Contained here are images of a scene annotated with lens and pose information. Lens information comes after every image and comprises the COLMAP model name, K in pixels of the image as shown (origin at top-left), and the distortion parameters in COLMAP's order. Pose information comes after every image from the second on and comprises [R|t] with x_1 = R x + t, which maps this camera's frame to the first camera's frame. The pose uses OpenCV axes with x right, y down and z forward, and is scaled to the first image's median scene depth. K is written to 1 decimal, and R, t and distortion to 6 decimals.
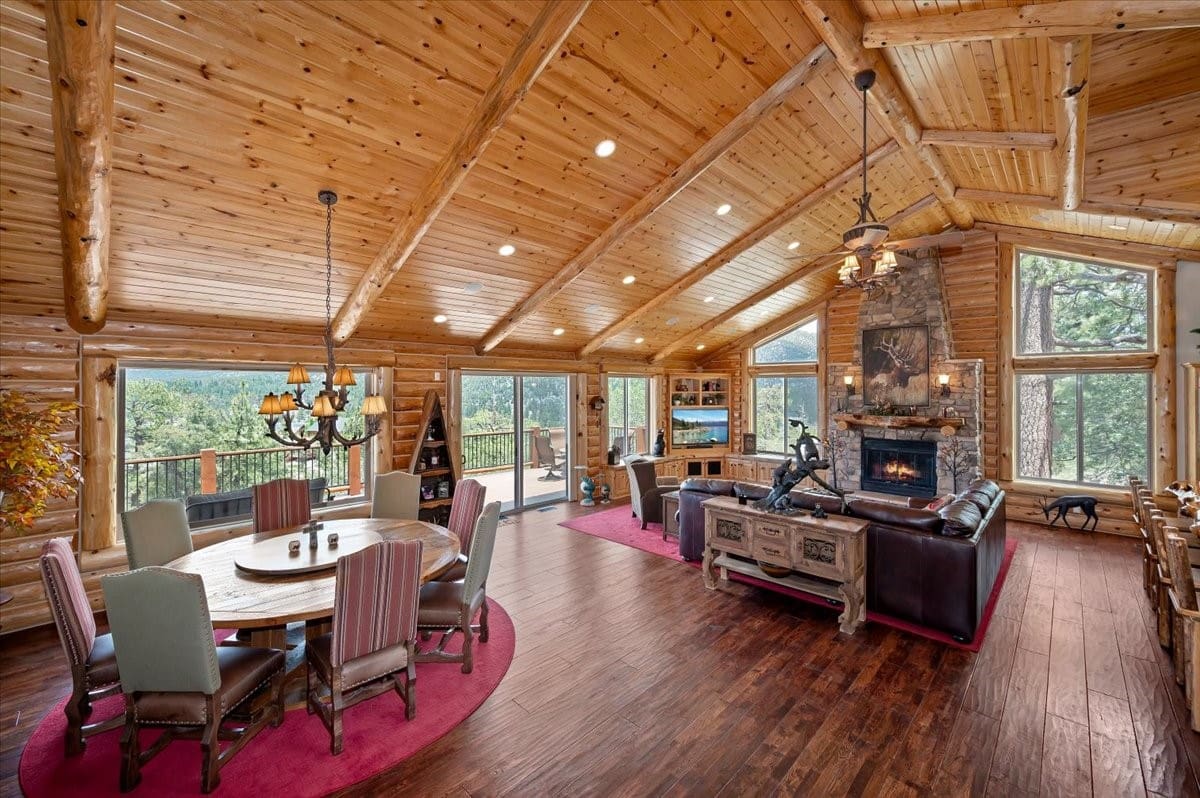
lens RADIAL K [[482.9, 0, 596.0], [0, 482.9, 386.6], [0, 0, 1]] dist [0.005026, -0.000490]
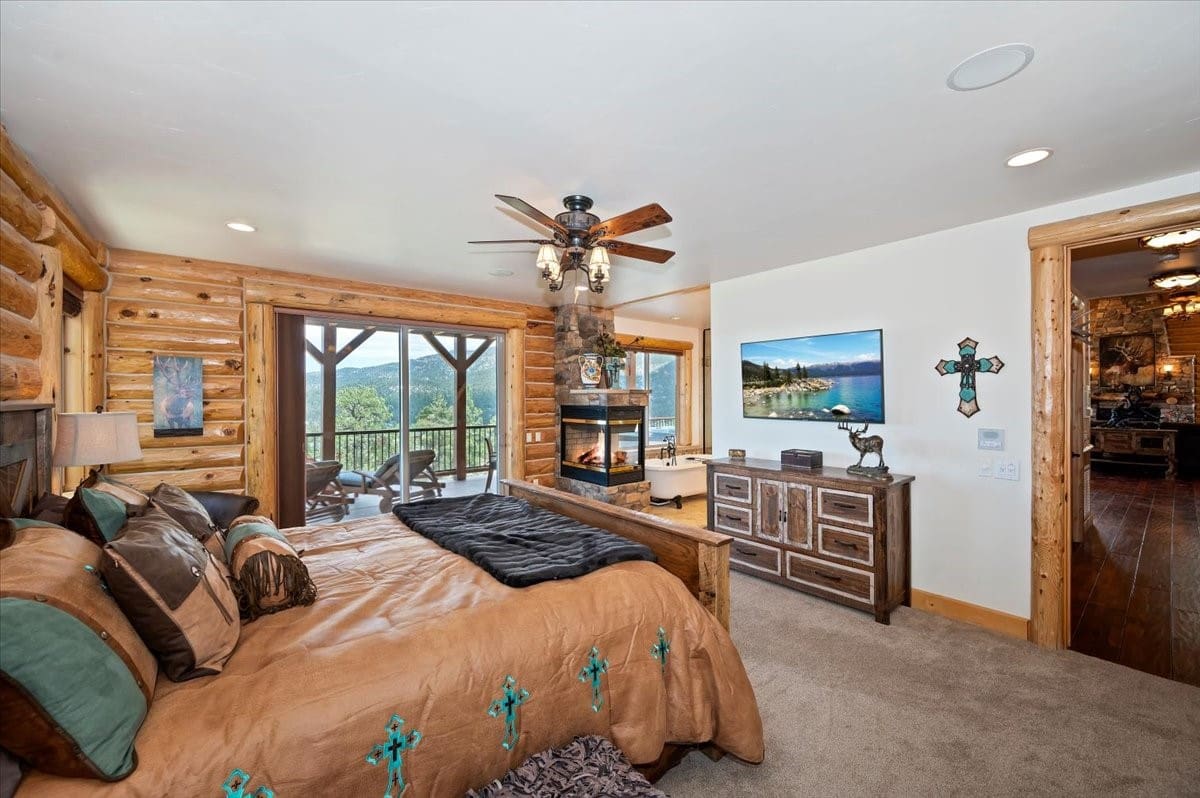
lens RADIAL K [[482.9, 0, 596.5], [0, 482.9, 399.0], [0, 0, 1]] dist [0.005026, -0.000490]
pose [[0.994459, -0.004536, -0.105023, -0.896137], [0.005467, 0.999948, 0.008585, 0.056567], [0.104979, -0.009112, 0.994433, -0.711716]]
